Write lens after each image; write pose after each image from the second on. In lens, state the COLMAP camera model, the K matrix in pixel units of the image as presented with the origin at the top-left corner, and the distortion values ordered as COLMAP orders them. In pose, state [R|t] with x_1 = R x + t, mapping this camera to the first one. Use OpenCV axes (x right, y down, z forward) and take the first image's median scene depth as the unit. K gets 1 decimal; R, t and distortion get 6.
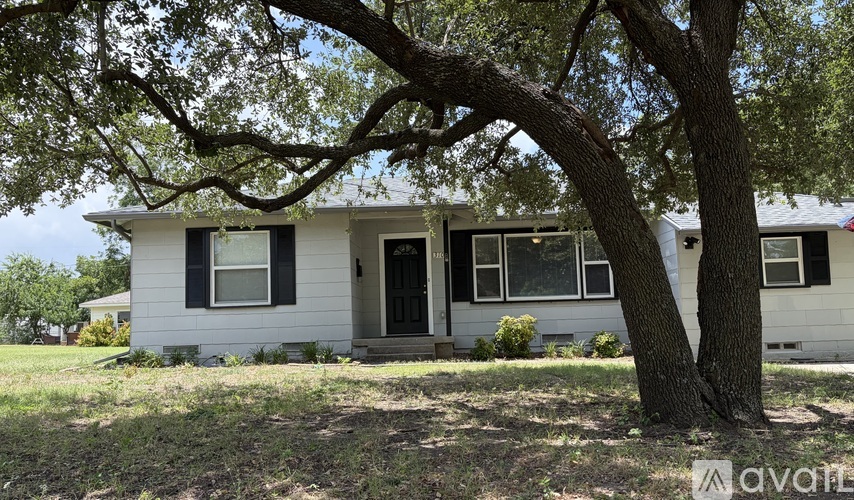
lens RADIAL K [[632.0, 0, 428.0], [0, 632.0, 249.6], [0, 0, 1]] dist [-0.000940, -0.000170]
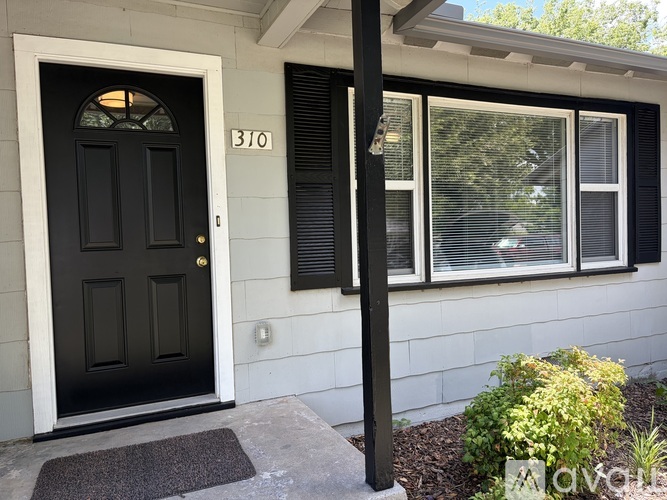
lens RADIAL K [[506.3, 0, 331.6], [0, 506.3, 254.9], [0, 0, 1]] dist [0.047520, -0.021785]
pose [[0.886873, -0.011590, 0.461867, -0.062644], [-0.035594, 0.995000, 0.093315, 0.039882], [-0.460640, -0.099199, 0.882026, 0.760072]]
